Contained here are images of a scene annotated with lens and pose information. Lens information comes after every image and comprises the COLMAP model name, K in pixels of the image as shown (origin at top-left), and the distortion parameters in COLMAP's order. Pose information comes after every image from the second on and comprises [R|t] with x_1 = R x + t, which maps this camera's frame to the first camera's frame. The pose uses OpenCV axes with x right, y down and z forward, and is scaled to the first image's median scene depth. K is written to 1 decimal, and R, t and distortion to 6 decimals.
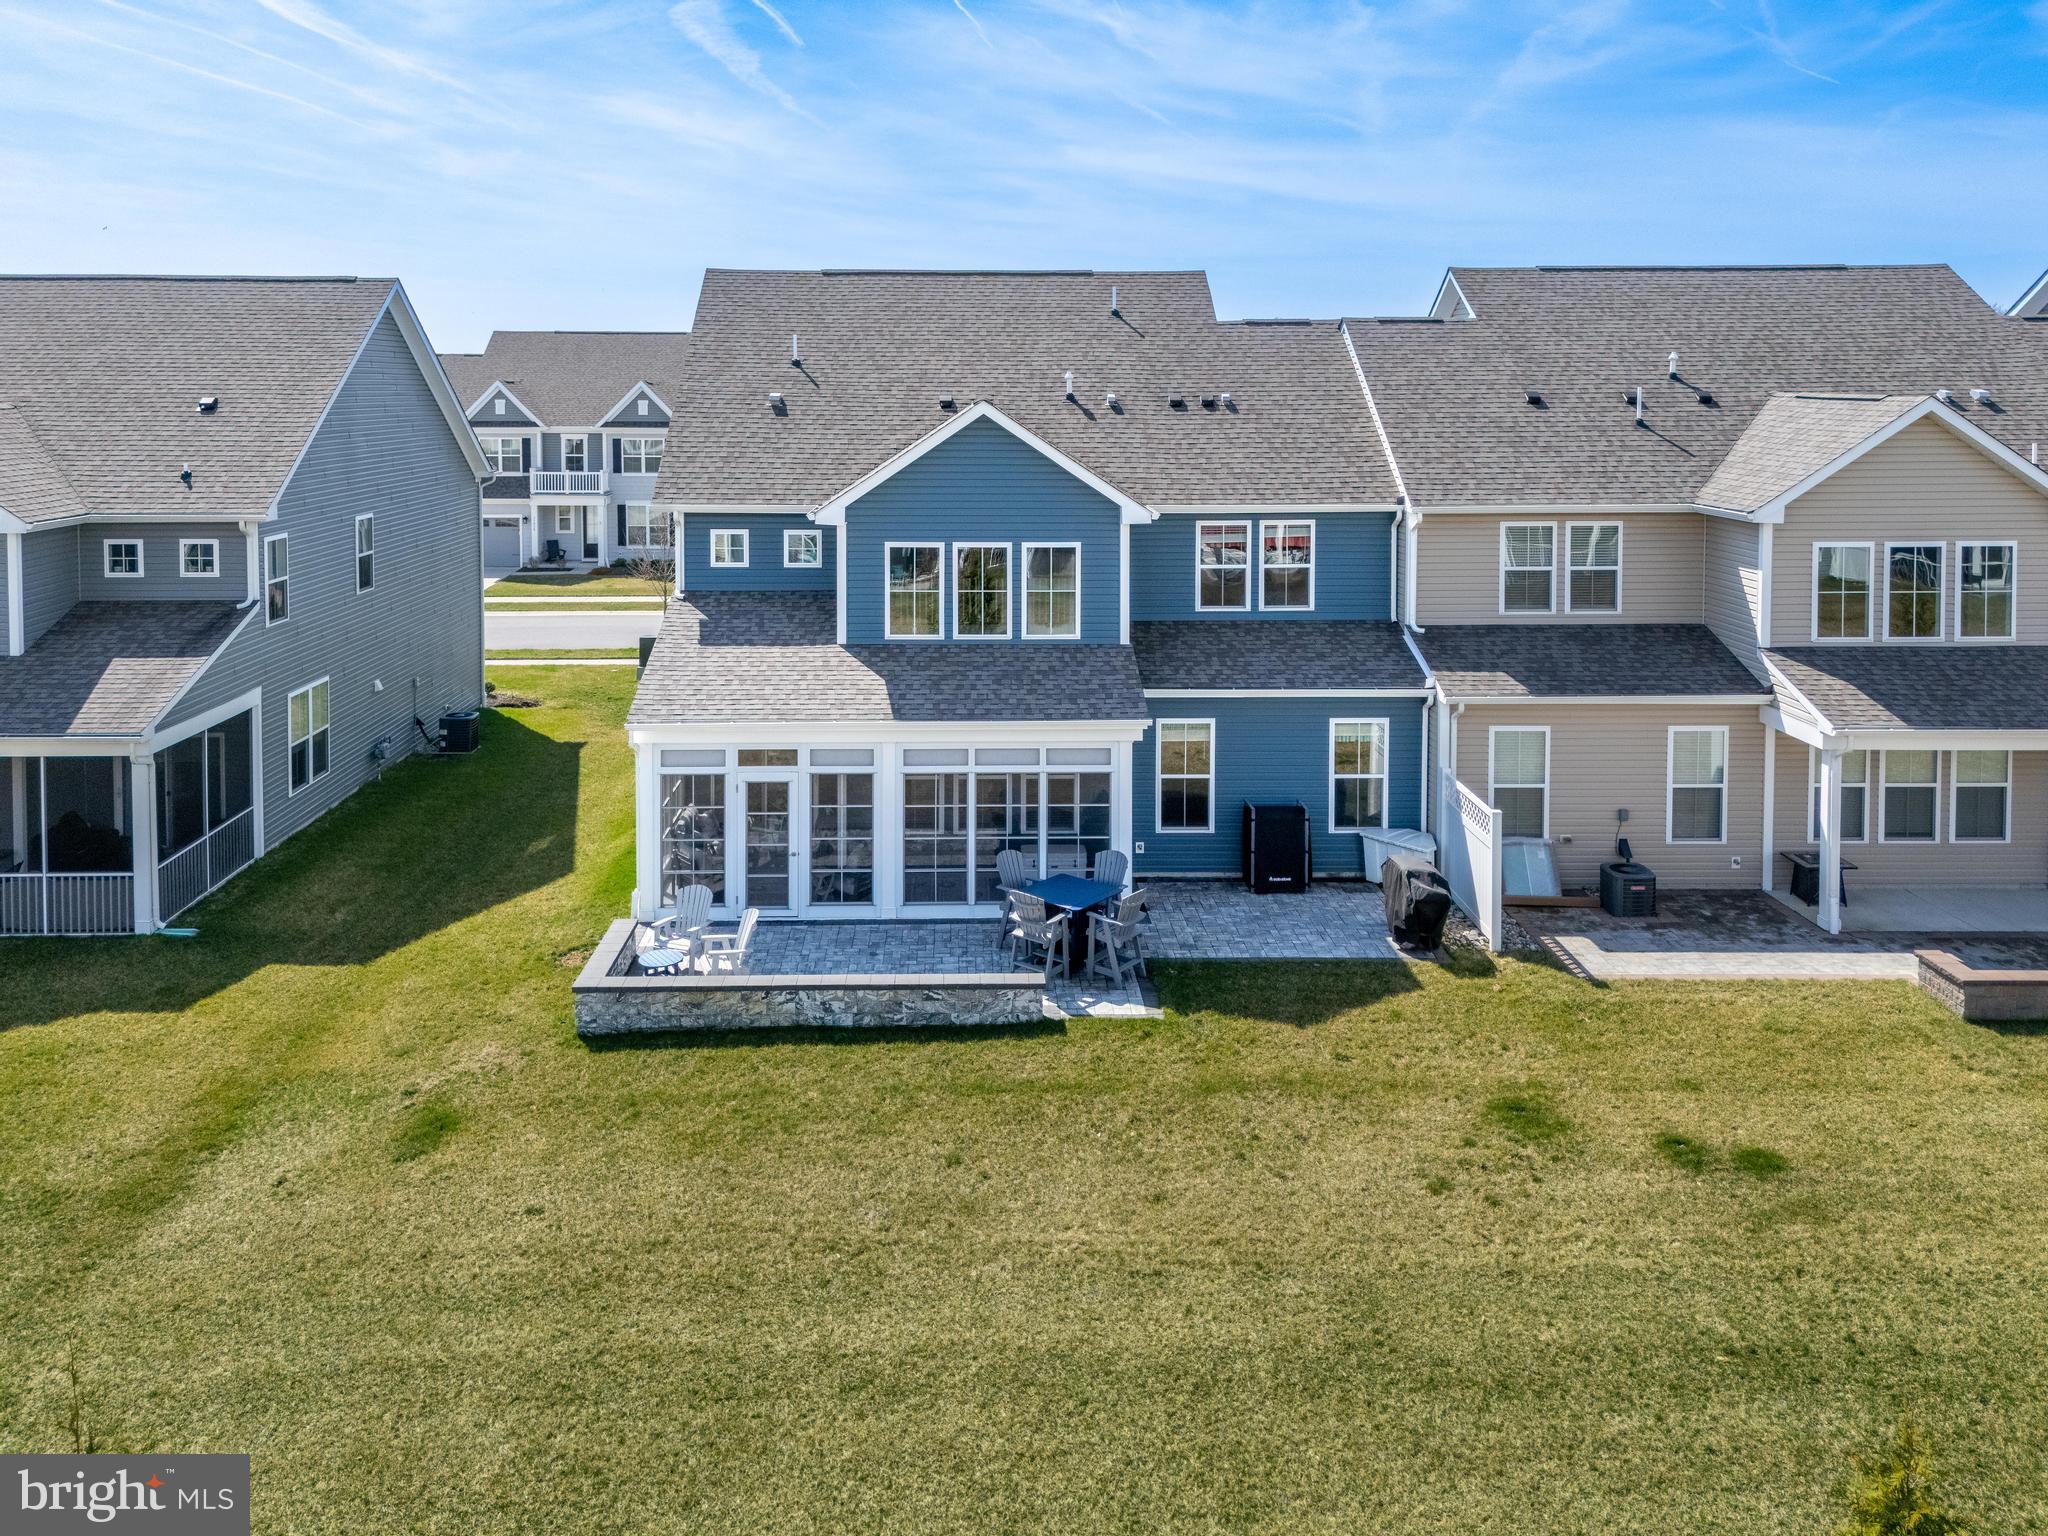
lens RADIAL K [[1598.0, 0, 989.7], [0, 1598.0, 490.1], [0, 0, 1]] dist [0.050524, -0.021387]
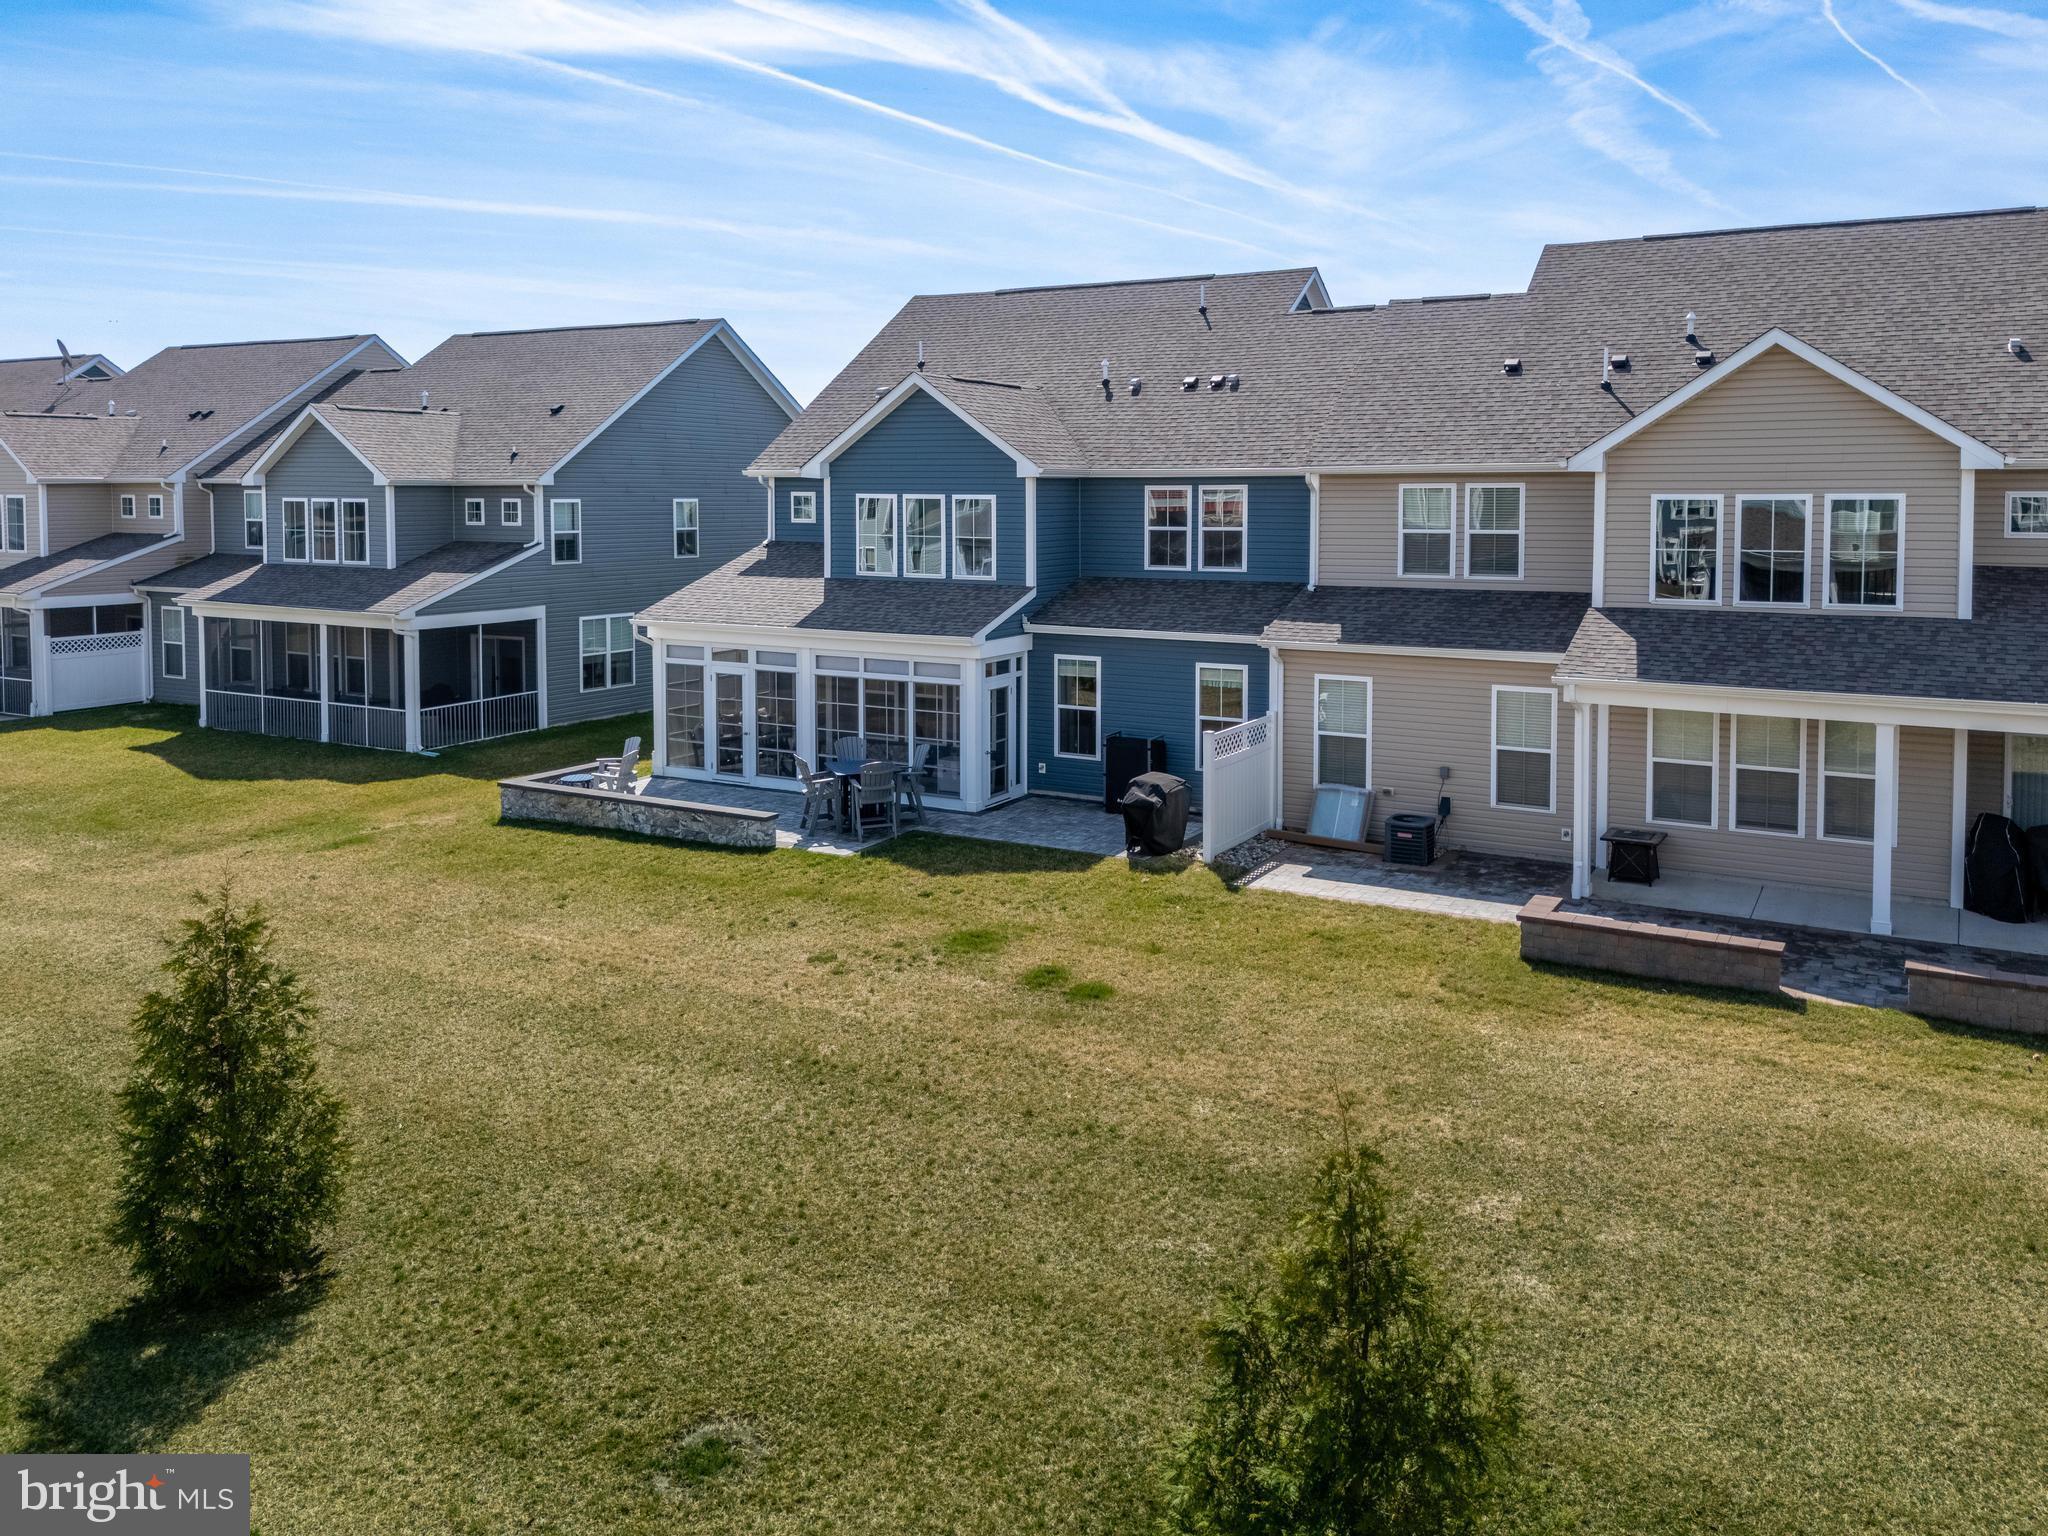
lens RADIAL K [[1598.0, 0, 1035.4], [0, 1598.0, 582.6], [0, 0, 1]] dist [0.050524, -0.021387]
pose [[0.857269, 0.031089, -0.513929, 0.675246], [-0.036682, 0.999327, -0.000735, 0.095259], [0.513560, 0.019482, 0.857832, 0.033210]]
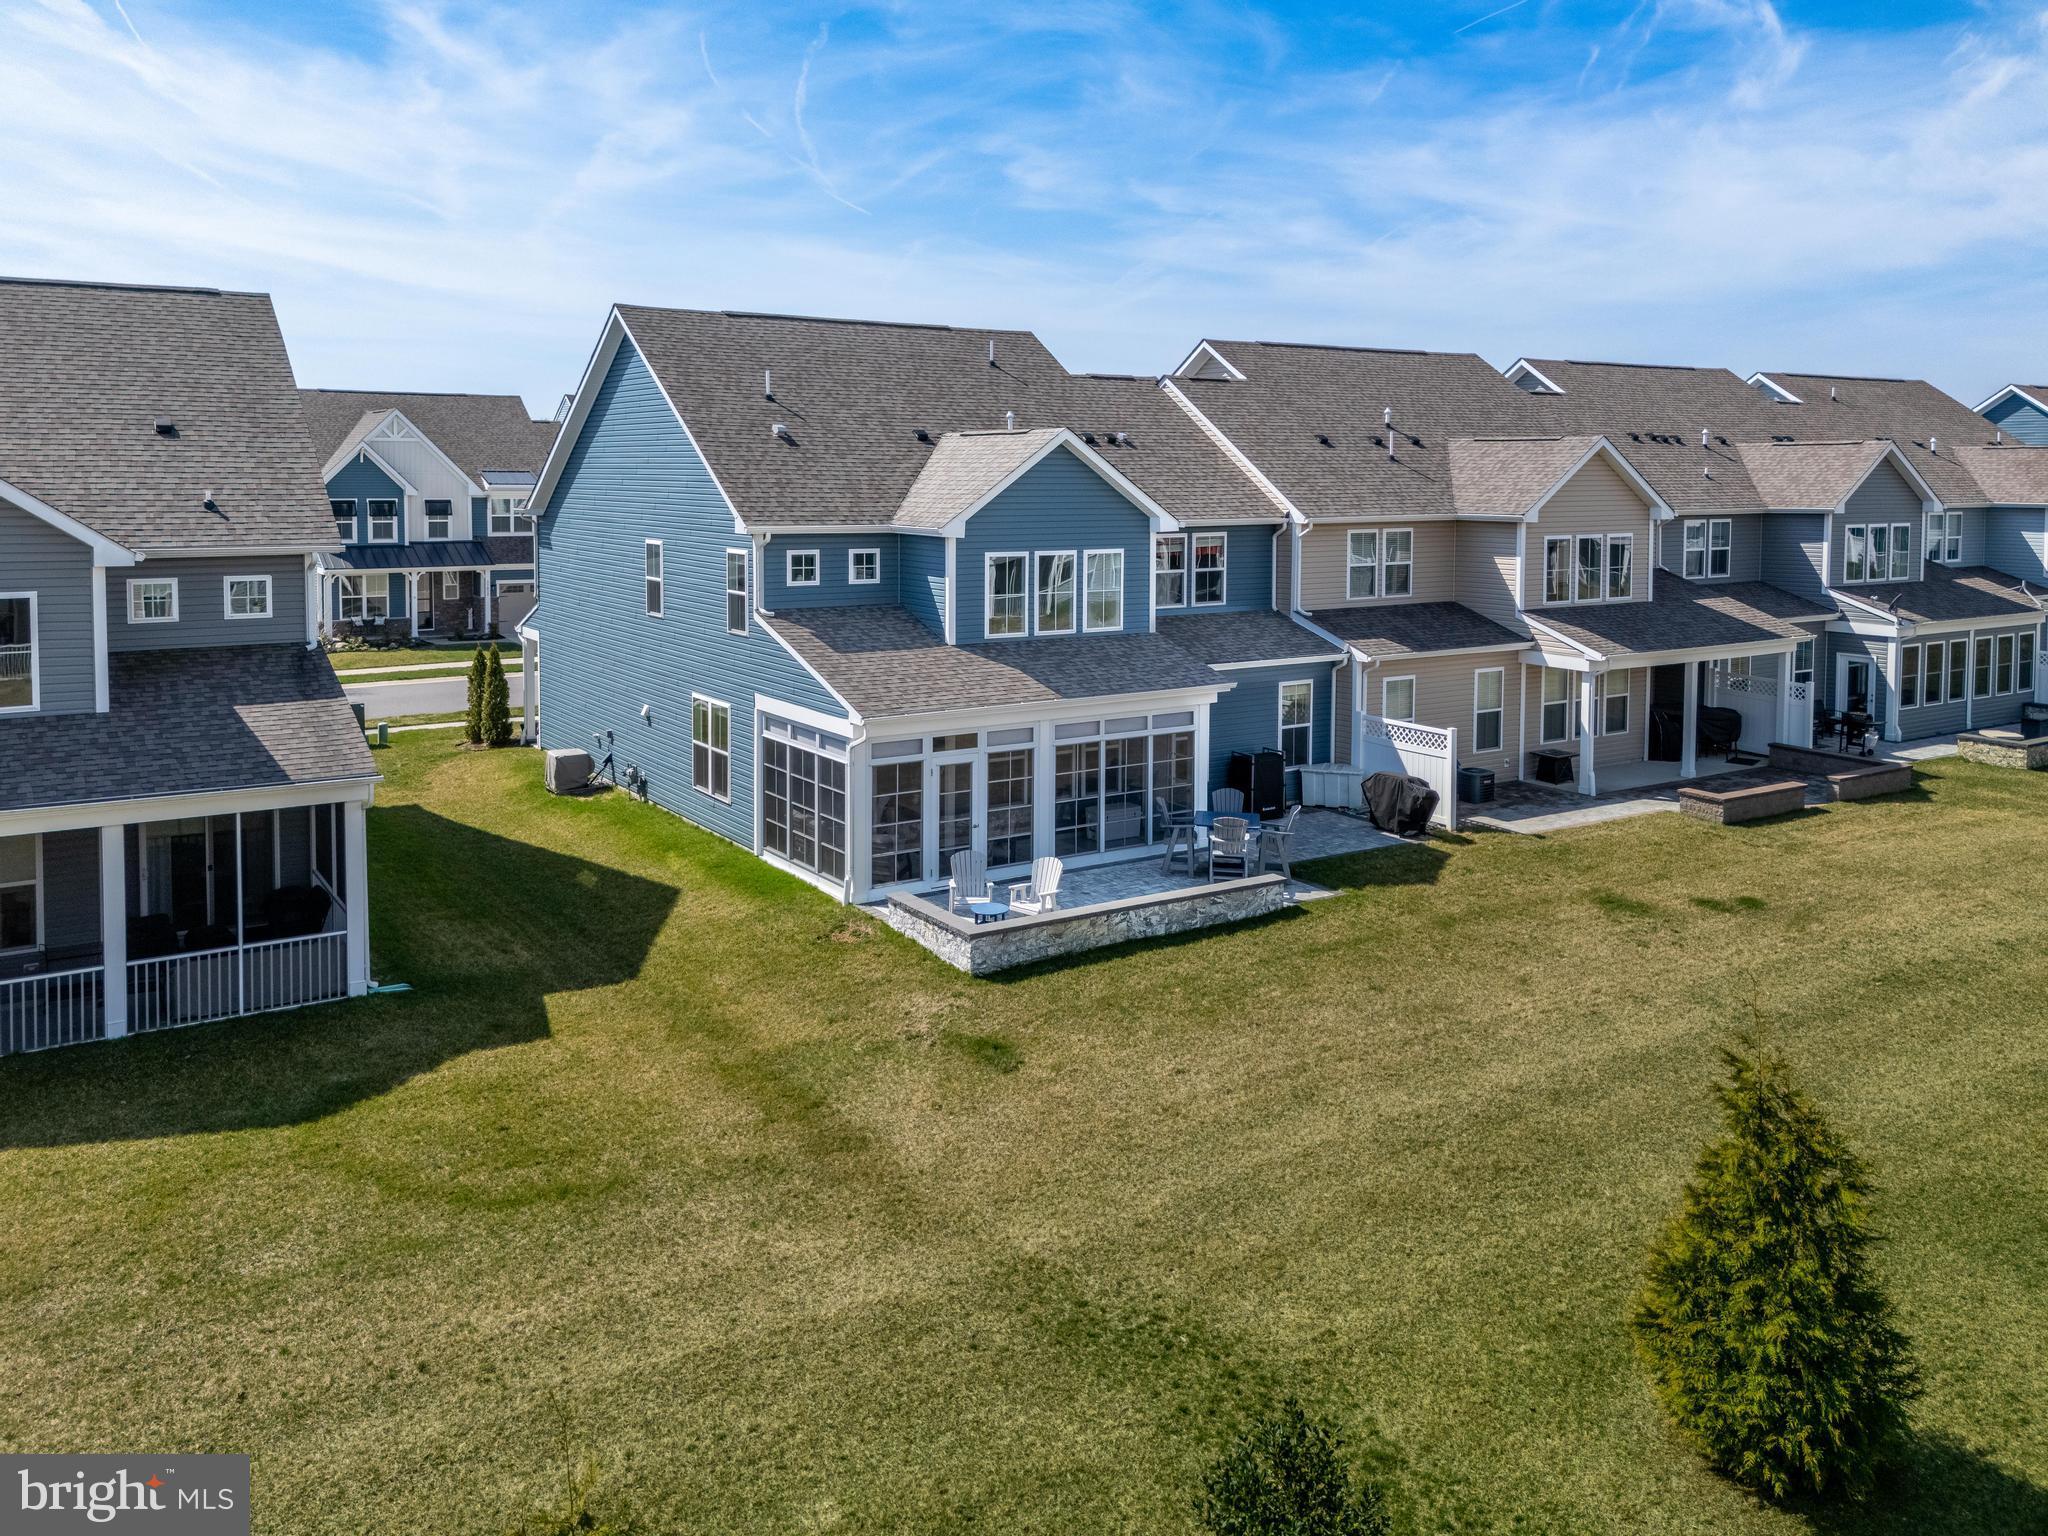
lens RADIAL K [[1598.0, 0, 1022.1], [0, 1598.0, 552.7], [0, 0, 1]] dist [0.050524, -0.021387]
pose [[0.848357, -0.025095, 0.528830, -0.644847], [0.034106, 0.999392, -0.007287, 0.041710], [-0.528325, 0.024219, 0.848697, 0.022437]]
